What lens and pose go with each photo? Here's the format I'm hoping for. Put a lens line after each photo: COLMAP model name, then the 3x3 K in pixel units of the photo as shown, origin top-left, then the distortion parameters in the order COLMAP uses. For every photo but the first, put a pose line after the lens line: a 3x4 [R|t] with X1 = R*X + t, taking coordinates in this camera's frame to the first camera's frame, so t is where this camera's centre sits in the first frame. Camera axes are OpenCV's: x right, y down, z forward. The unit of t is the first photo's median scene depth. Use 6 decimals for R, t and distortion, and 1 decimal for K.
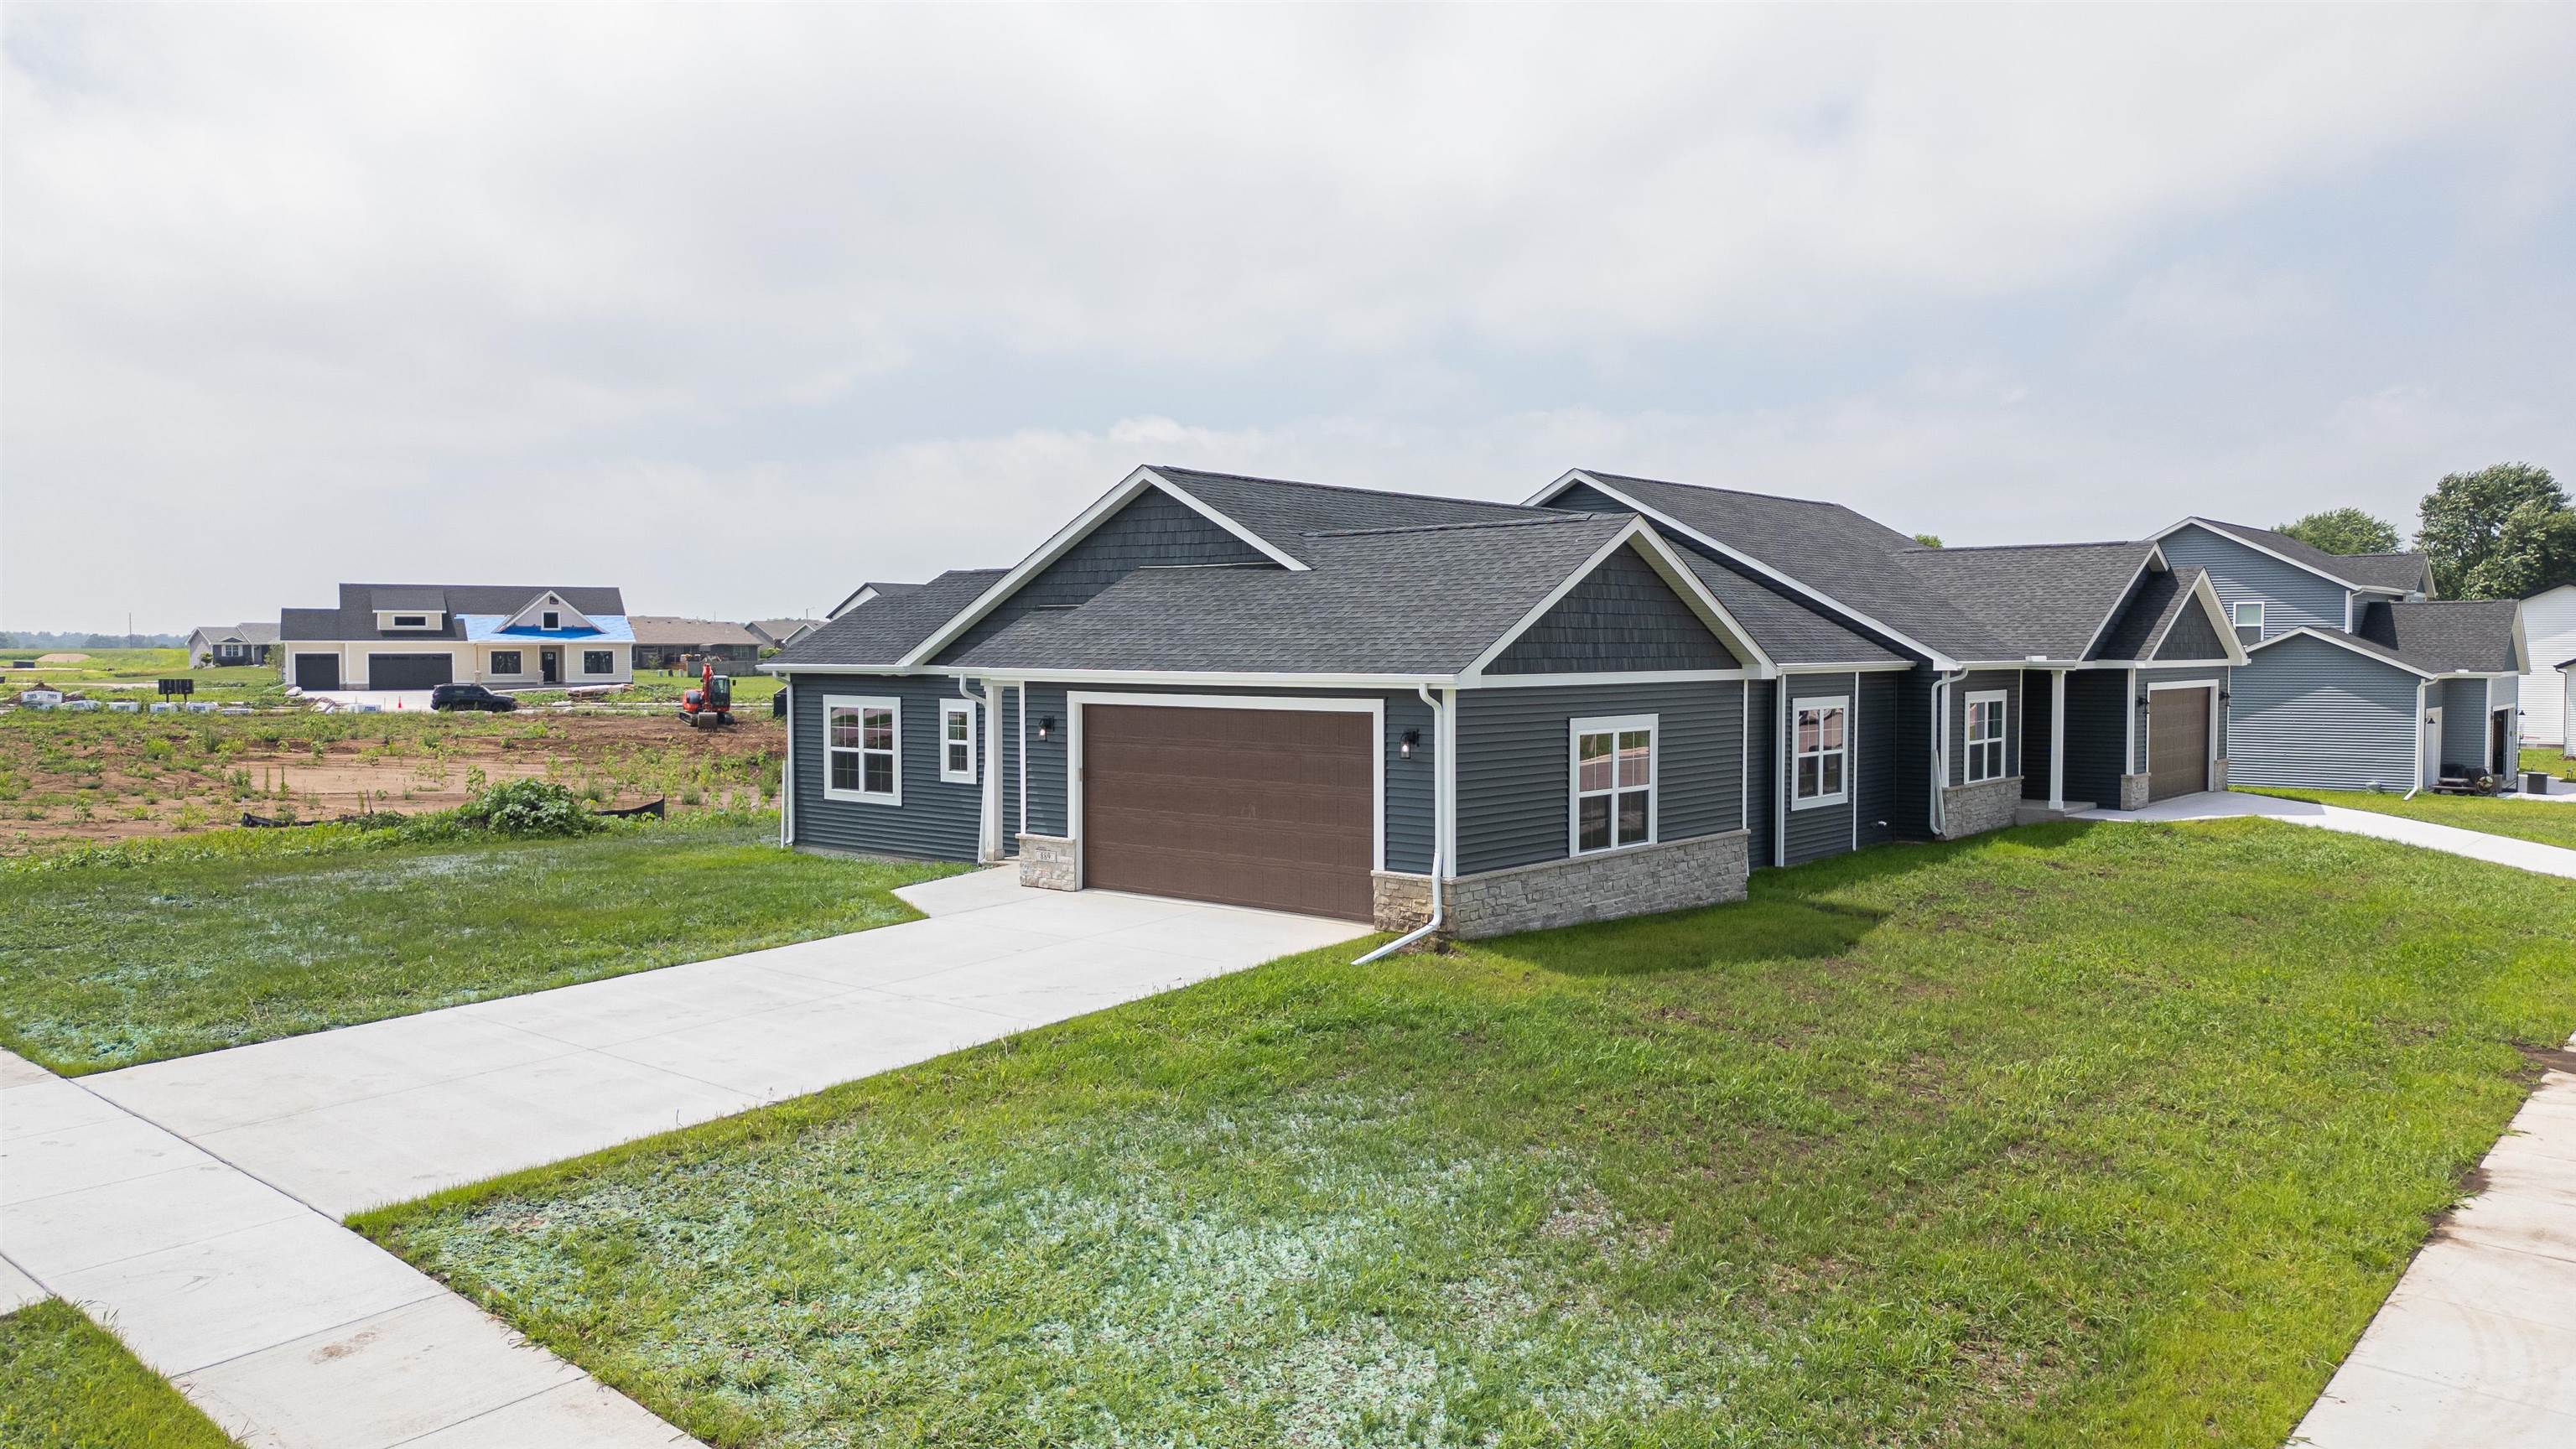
lens RADIAL K [[1797.0, 0, 1276.3], [0, 1797.0, 713.0], [0, 0, 1]] dist [0.094171, -0.100975]
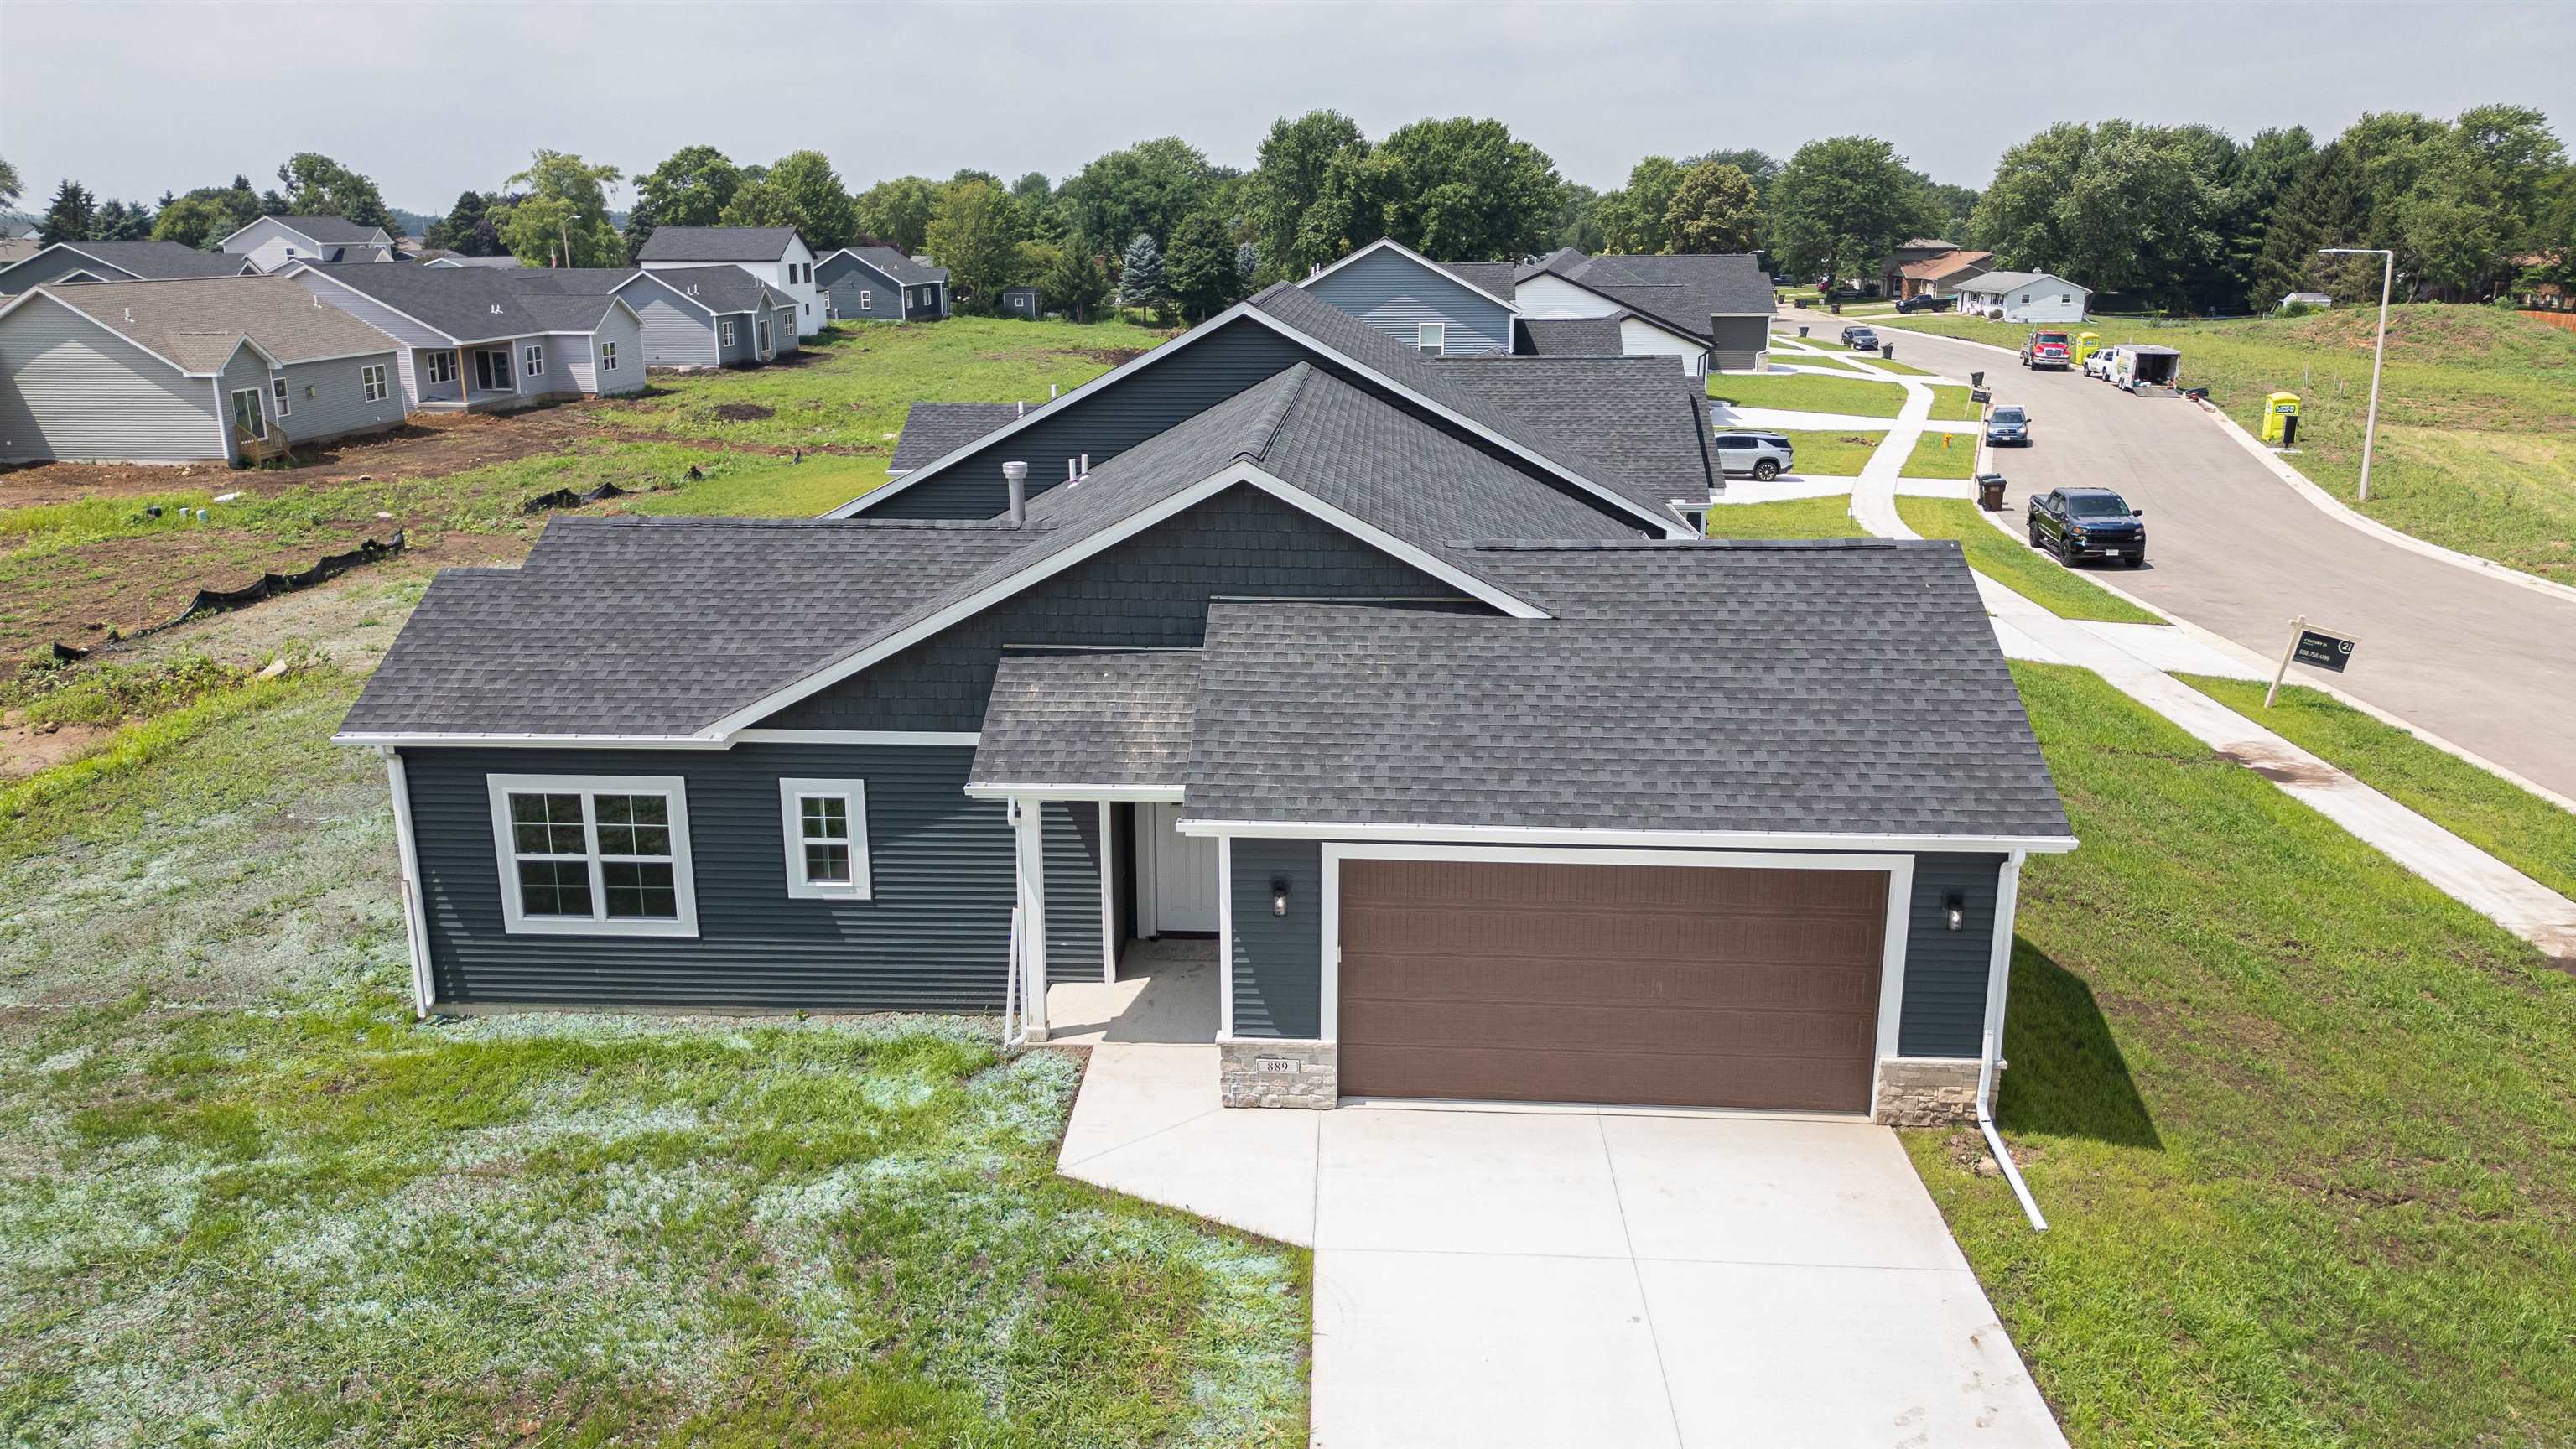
lens RADIAL K [[1797.0, 0, 1276.3], [0, 1797.0, 713.0], [0, 0, 1]] dist [0.094171, -0.100975]
pose [[0.798960, -0.157062, 0.580513, -0.422721], [0.025707, 0.973331, 0.227961, -0.176809], [-0.600835, -0.167209, 0.781689, 0.387185]]
